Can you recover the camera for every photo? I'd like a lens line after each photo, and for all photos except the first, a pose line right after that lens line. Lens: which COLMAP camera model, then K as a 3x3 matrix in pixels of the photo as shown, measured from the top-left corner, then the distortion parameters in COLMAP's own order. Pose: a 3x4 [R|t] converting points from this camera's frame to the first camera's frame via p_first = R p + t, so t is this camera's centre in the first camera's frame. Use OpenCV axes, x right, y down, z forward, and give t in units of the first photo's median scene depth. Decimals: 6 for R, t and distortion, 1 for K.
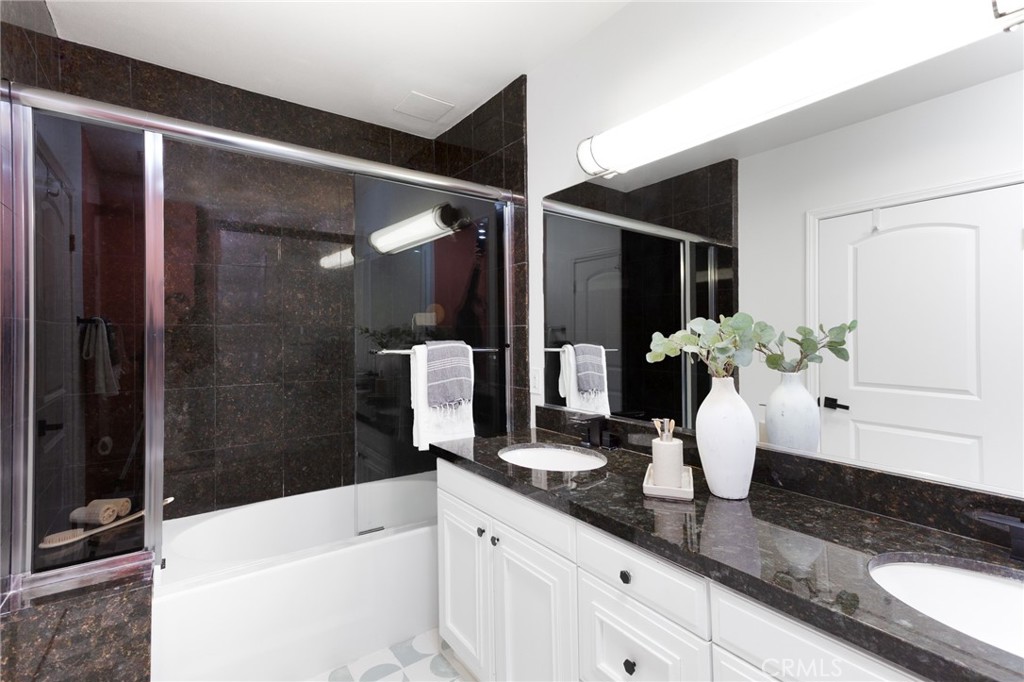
lens RADIAL K [[440.3, 0, 511.1], [0, 440.3, 335.4], [0, 0, 1]] dist [0.000467, 0.000065]
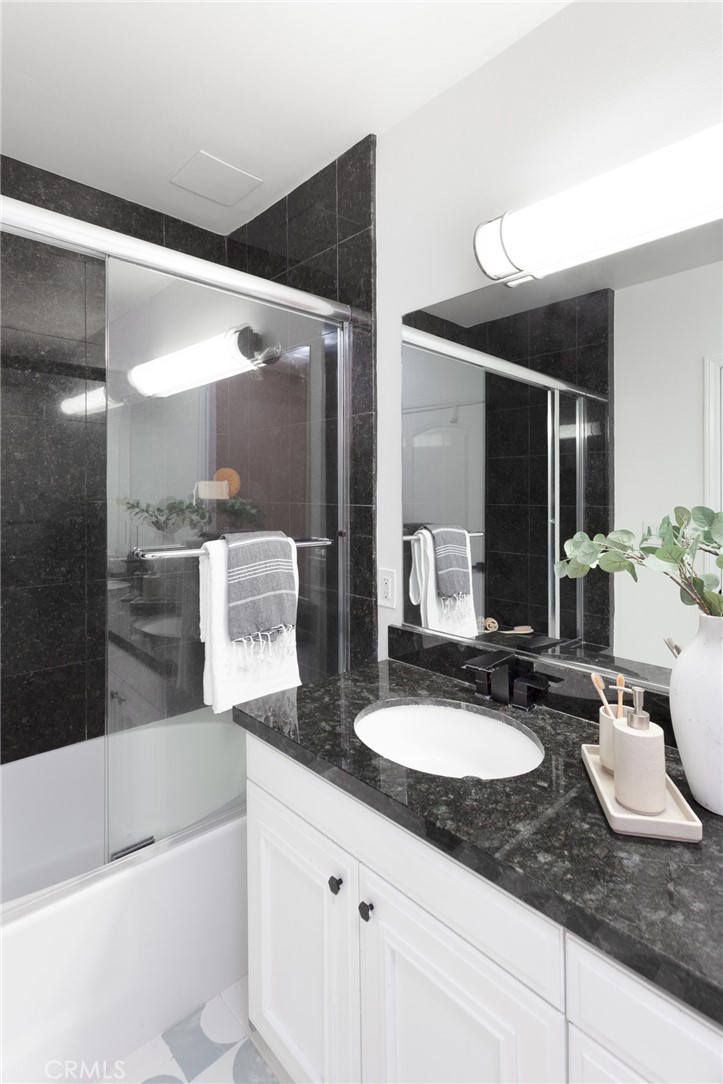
lens RADIAL K [[520.4, 0, 360.3], [0, 520.4, 495.5], [0, 0, 1]] dist [-0.002705, -0.000535]
pose [[0.993947, 0.004389, 0.109775, -0.072382], [-0.003637, 0.999969, -0.007052, -0.032640], [-0.109802, 0.006610, 0.993931, 0.210068]]
